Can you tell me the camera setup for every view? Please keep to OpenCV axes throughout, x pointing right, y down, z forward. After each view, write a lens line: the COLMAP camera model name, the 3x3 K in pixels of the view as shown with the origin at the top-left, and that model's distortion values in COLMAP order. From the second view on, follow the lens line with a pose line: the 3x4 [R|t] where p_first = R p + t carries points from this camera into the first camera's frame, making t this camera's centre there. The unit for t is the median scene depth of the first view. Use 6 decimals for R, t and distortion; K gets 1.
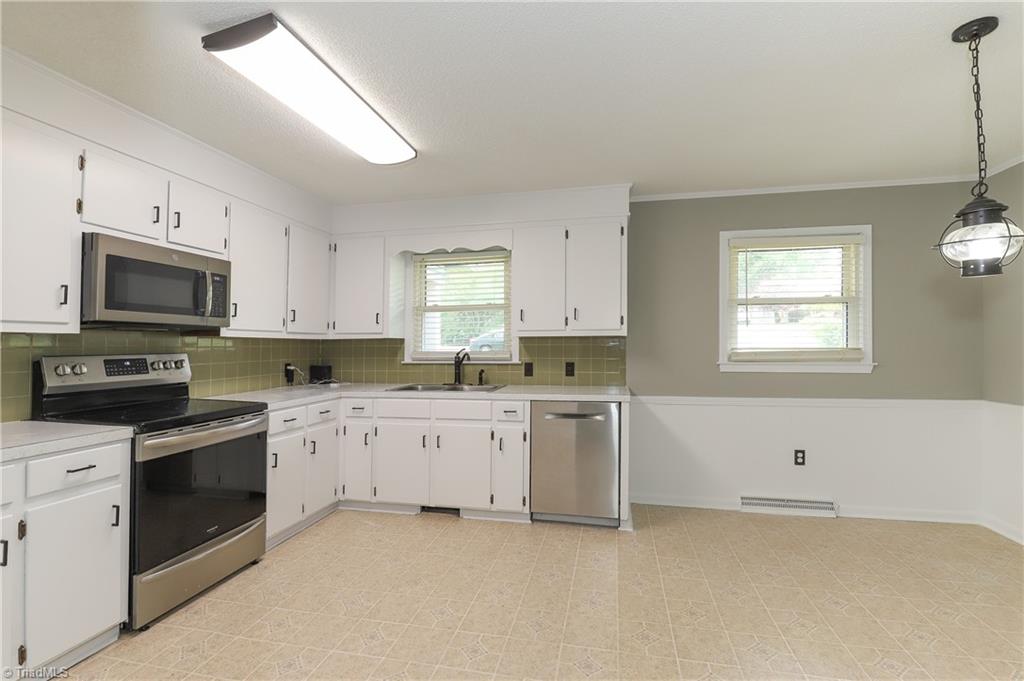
lens RADIAL K [[468.7, 0, 509.7], [0, 468.7, 337.2], [0, 0, 1]] dist [-0.001031, -0.000488]
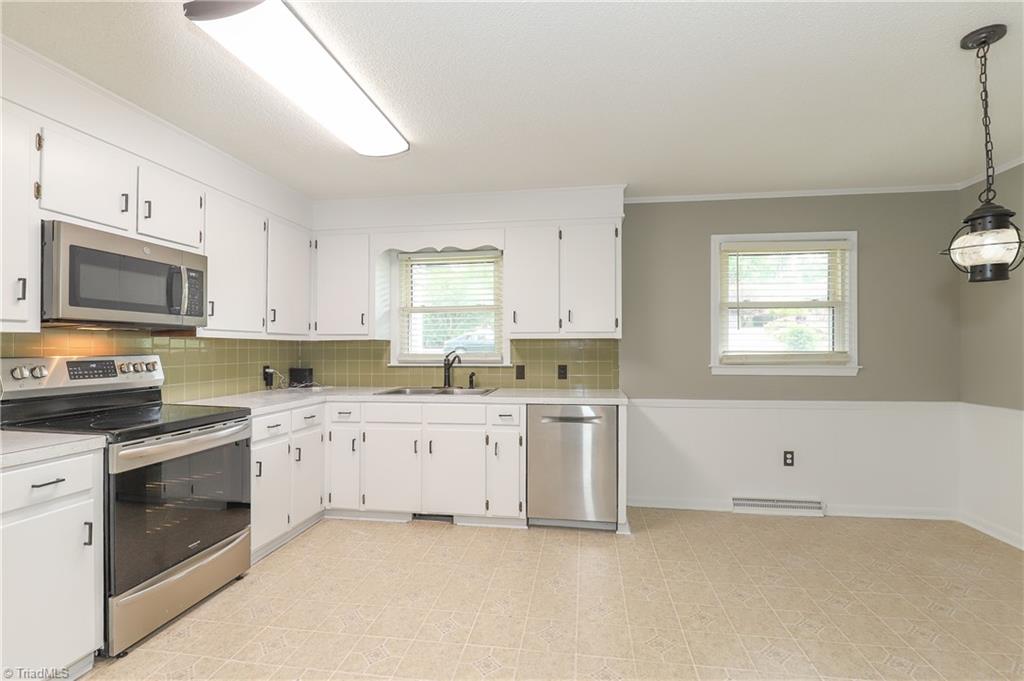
lens RADIAL K [[469.7, 0, 514.6], [0, 469.7, 347.9], [0, 0, 1]] dist [-0.001894, -0.000349]
pose [[0.997682, 0.003464, 0.067958, -0.048061], [-0.004651, 0.999839, 0.017315, 0.001158], [-0.067887, -0.017591, 0.997538, 0.026574]]
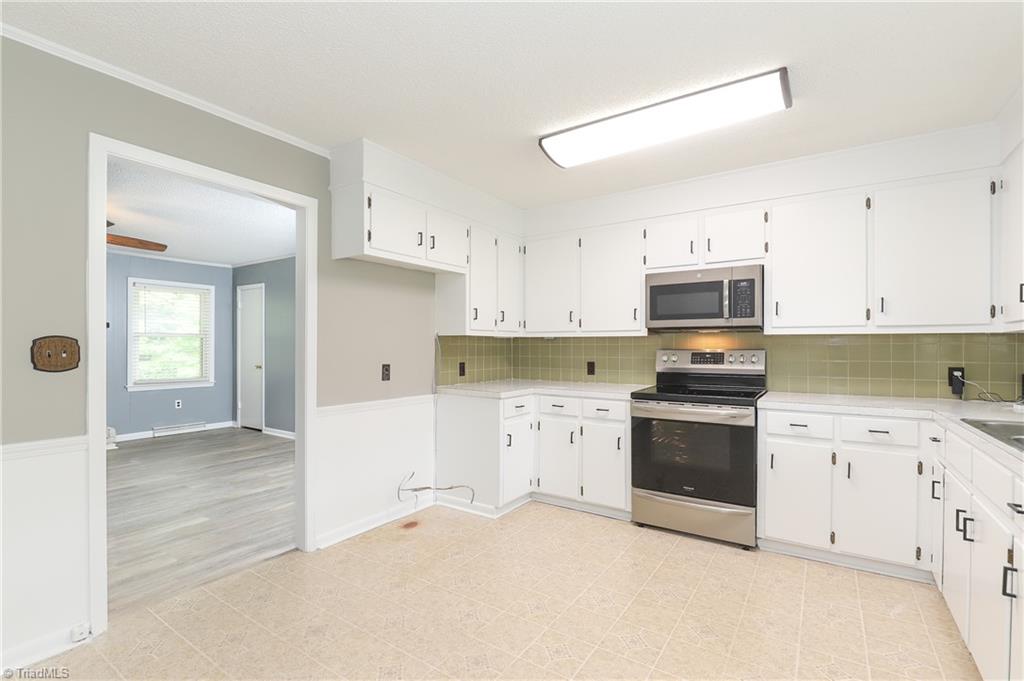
lens RADIAL K [[463.3, 0, 516.2], [0, 463.3, 345.7], [0, 0, 1]] dist [-0.002489, -0.005939]
pose [[-0.349246, 0.003135, -0.937026, 0.530835], [0.017238, 0.999847, -0.003080, 0.016359], [0.936873, -0.017228, -0.349246, 0.767349]]
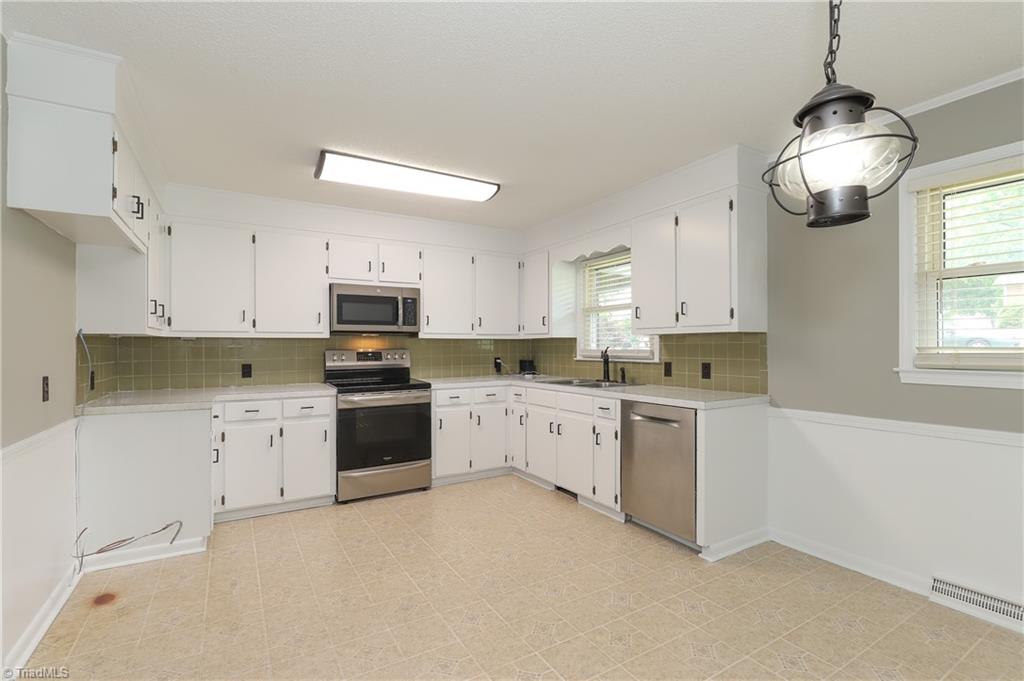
lens RADIAL K [[463.3, 0, 516.2], [0, 463.3, 345.7], [0, 0, 1]] dist [-0.002489, -0.005939]
pose [[0.694251, 0.001435, -0.719731, 0.623635], [0.014158, 0.999777, 0.015651, 0.003513], [0.719593, -0.021056, 0.694077, 0.170970]]
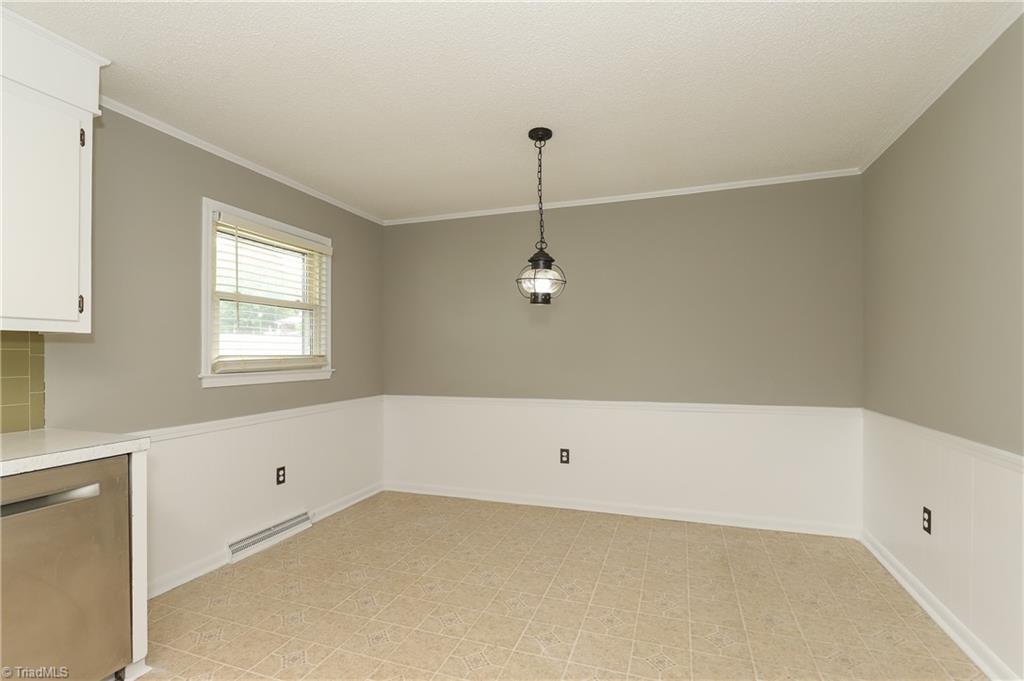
lens RADIAL K [[477.1, 0, 513.4], [0, 477.1, 354.0], [0, 0, 1]] dist [-0.001932, -0.000430]
pose [[0.124003, 0.000172, 0.992282, -0.266008], [-0.017345, 0.999848, 0.001995, 0.012527], [-0.992130, -0.017459, 0.123987, 0.486967]]
